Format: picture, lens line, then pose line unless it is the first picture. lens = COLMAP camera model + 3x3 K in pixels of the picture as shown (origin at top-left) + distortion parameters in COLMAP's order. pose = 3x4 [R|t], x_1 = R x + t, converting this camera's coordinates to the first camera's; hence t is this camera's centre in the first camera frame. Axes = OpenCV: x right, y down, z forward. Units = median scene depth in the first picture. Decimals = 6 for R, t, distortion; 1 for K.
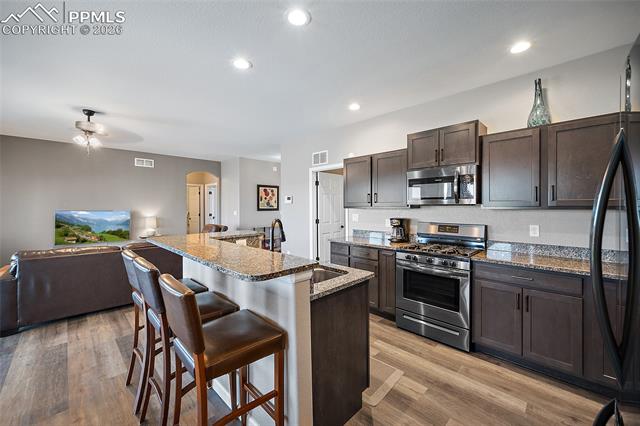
lens RADIAL K [[261.9, 0, 321.3], [0, 261.9, 209.0], [0, 0, 1]] dist [-0.001415, 0.000145]
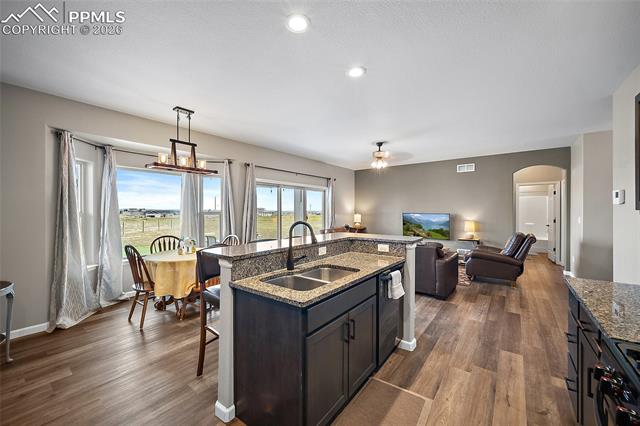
lens RADIAL K [[253.8, 0, 320.0], [0, 253.8, 213.0], [0, 0, 1]] dist [-0.000507, -0.000068]
pose [[0.147428, 0.009468, -0.989027, 0.382996], [-0.003575, 0.999953, 0.009040, -0.003931], [0.989066, 0.002203, 0.147455, 0.409202]]
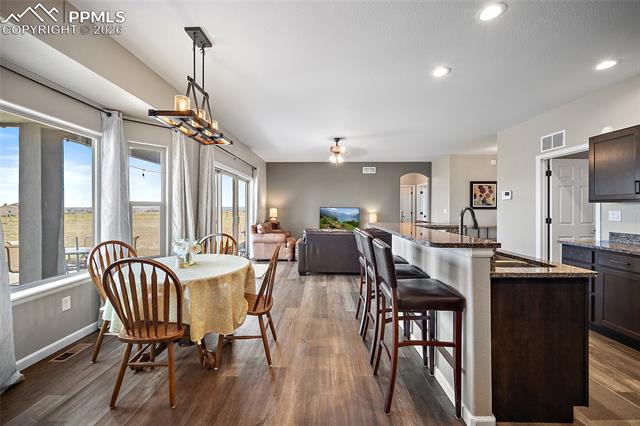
lens RADIAL K [[253.8, 0, 320.0], [0, 253.8, 213.0], [0, 0, 1]] dist [-0.000507, -0.000068]
pose [[0.705513, 0.016462, -0.708506, 0.059499], [-0.005048, 0.999822, 0.018204, 0.018872], [0.708679, -0.009266, 0.705470, -0.075427]]
